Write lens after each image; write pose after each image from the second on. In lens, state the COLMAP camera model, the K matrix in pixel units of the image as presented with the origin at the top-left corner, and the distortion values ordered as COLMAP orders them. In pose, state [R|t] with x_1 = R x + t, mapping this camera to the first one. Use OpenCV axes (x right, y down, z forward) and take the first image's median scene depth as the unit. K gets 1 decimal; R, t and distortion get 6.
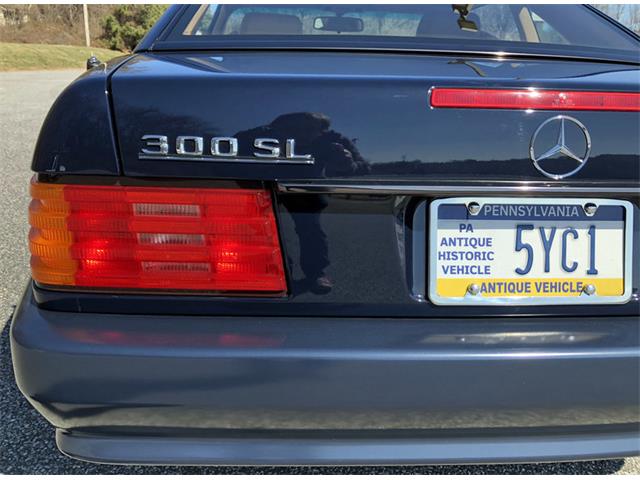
lens RADIAL K [[537.3, 0, 293.6], [0, 537.3, 219.8], [0, 0, 1]] dist [0.037774, 0.001385]
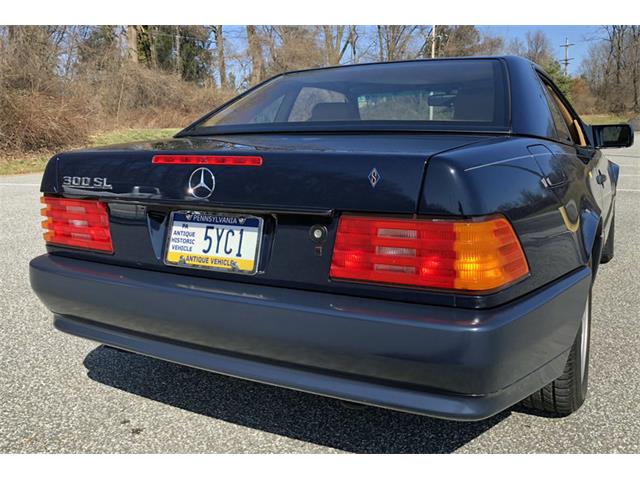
lens RADIAL K [[585.1, 0, 301.6], [0, 585.1, 220.7], [0, 0, 1]] dist [0.024921, -0.018265]
pose [[0.831250, 0.040771, -0.554402, 1.790343], [-0.114467, 0.988488, -0.098934, 0.152174], [0.543986, 0.145700, 0.826348, -0.481292]]
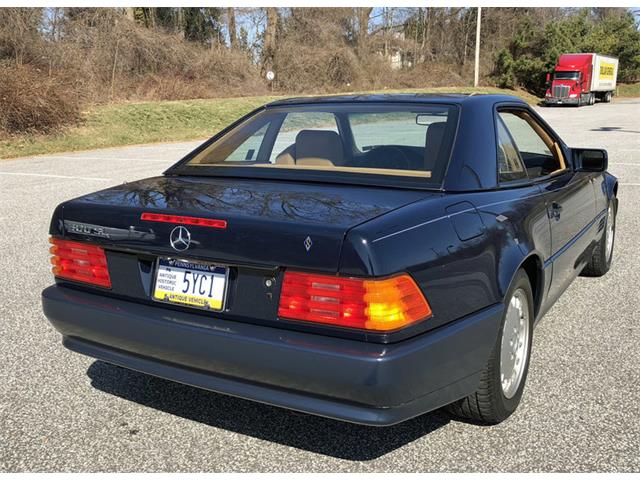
lens RADIAL K [[677.7, 0, 302.5], [0, 677.7, 257.0], [0, 0, 1]] dist [0.016674, 0.000000]
pose [[0.811481, 0.090374, -0.577349, 2.468674], [-0.119996, 0.992686, -0.013271, -0.070915], [0.571926, 0.080049, 0.816390, -1.068069]]
